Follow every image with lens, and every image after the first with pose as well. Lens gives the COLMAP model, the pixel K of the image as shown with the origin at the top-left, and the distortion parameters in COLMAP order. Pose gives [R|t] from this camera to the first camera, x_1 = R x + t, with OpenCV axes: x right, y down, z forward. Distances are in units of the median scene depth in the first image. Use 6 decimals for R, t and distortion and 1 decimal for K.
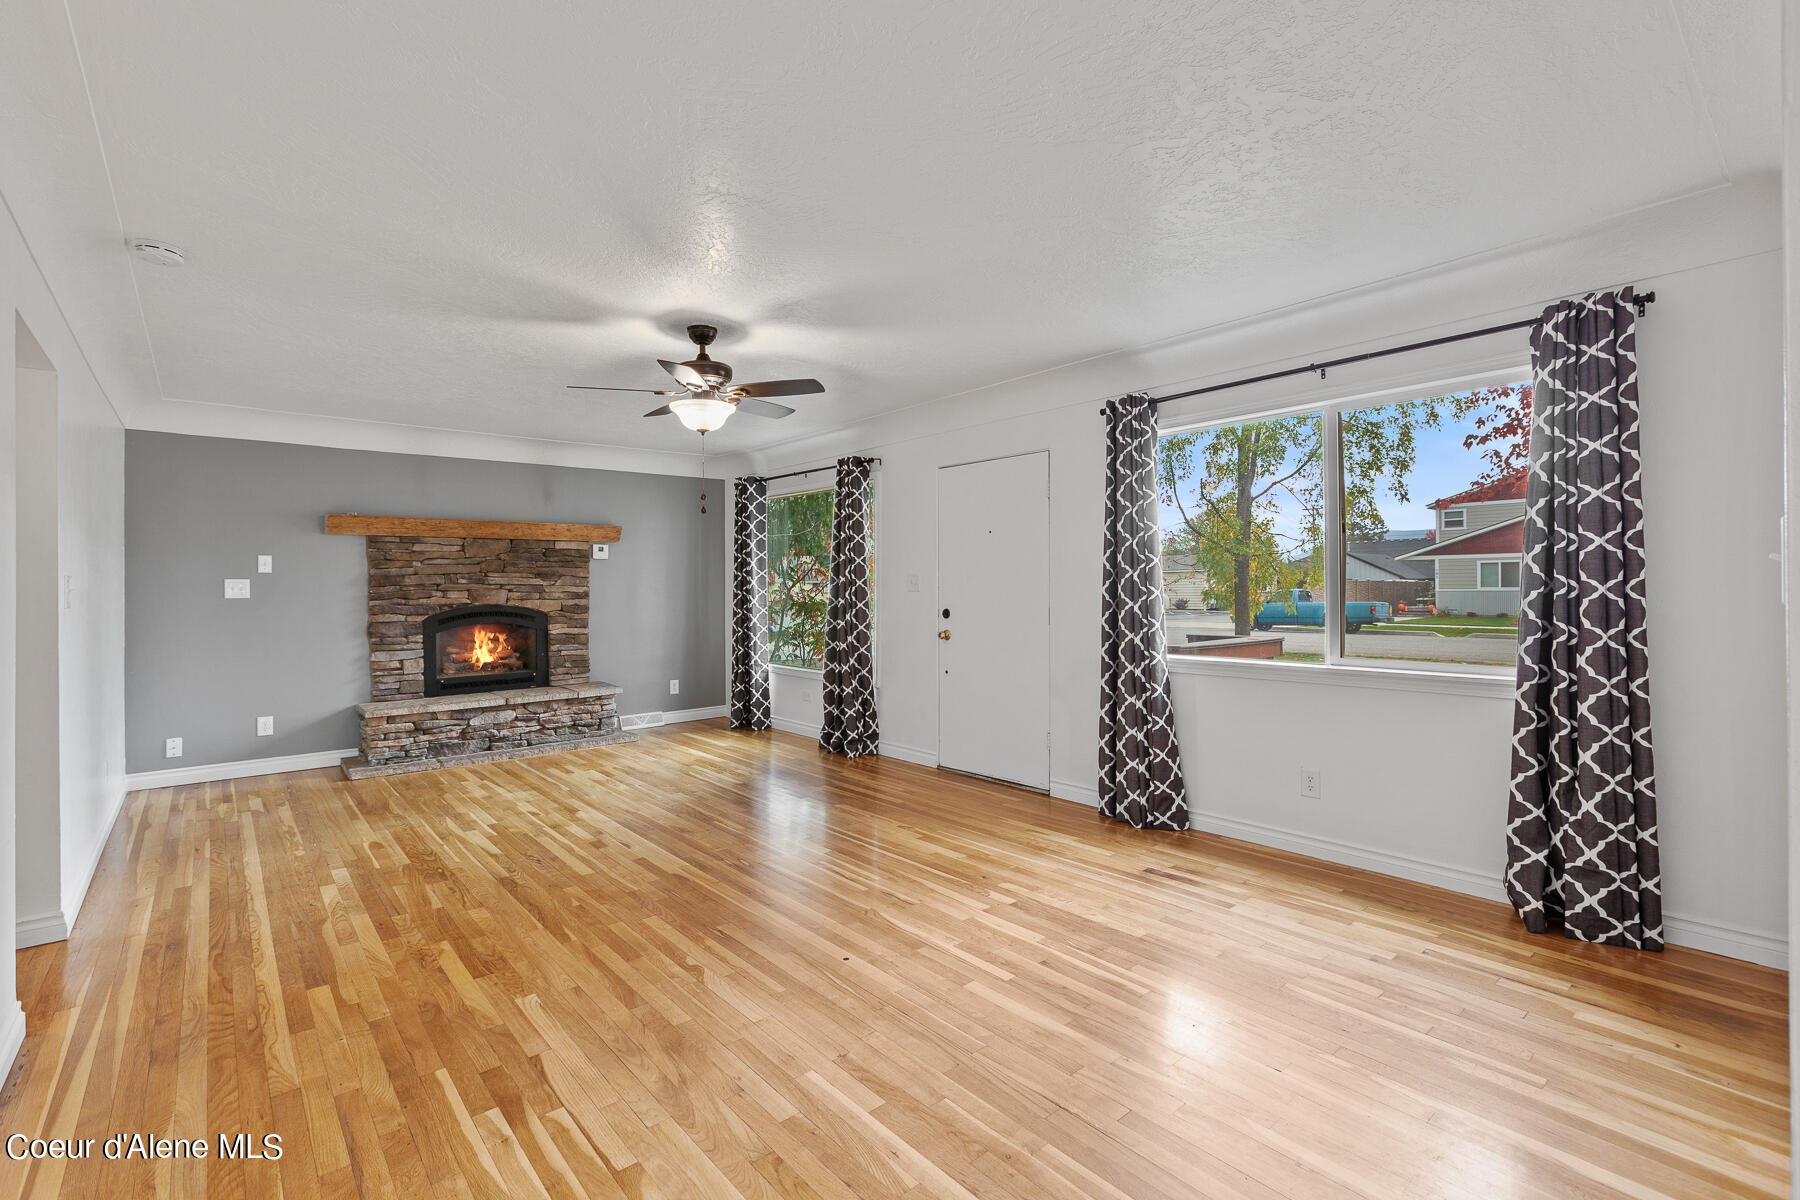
lens RADIAL K [[801.9, 0, 902.4], [0, 801.9, 596.4], [0, 0, 1]] dist [-0.004006, -0.000339]
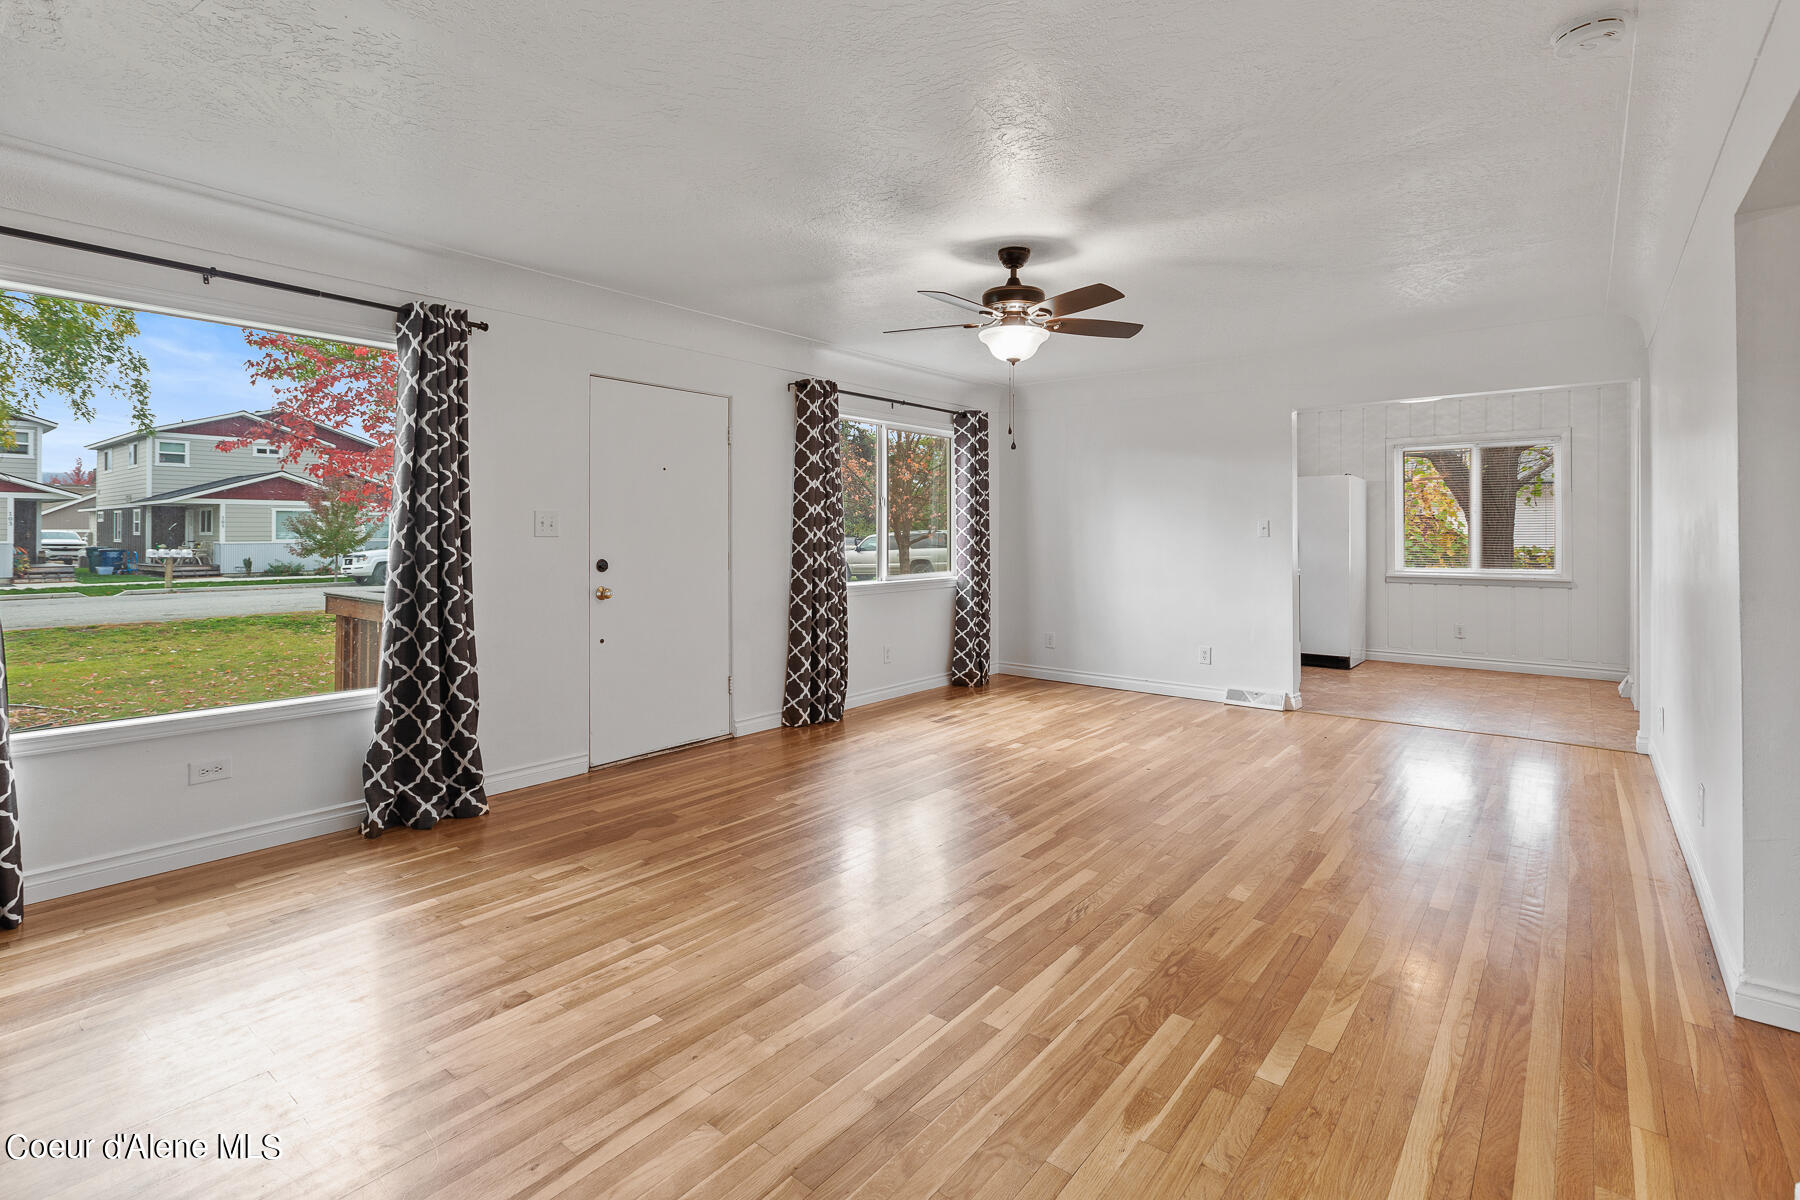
lens RADIAL K [[844.6, 0, 860.7], [0, 844.6, 538.3], [0, 0, 1]] dist [-0.000849, -0.000279]
pose [[-0.151696, 0.003077, 0.988422, -0.792003], [0.012738, 0.999918, -0.001157, -0.001004], [-0.988345, 0.012415, -0.151723, 0.883964]]
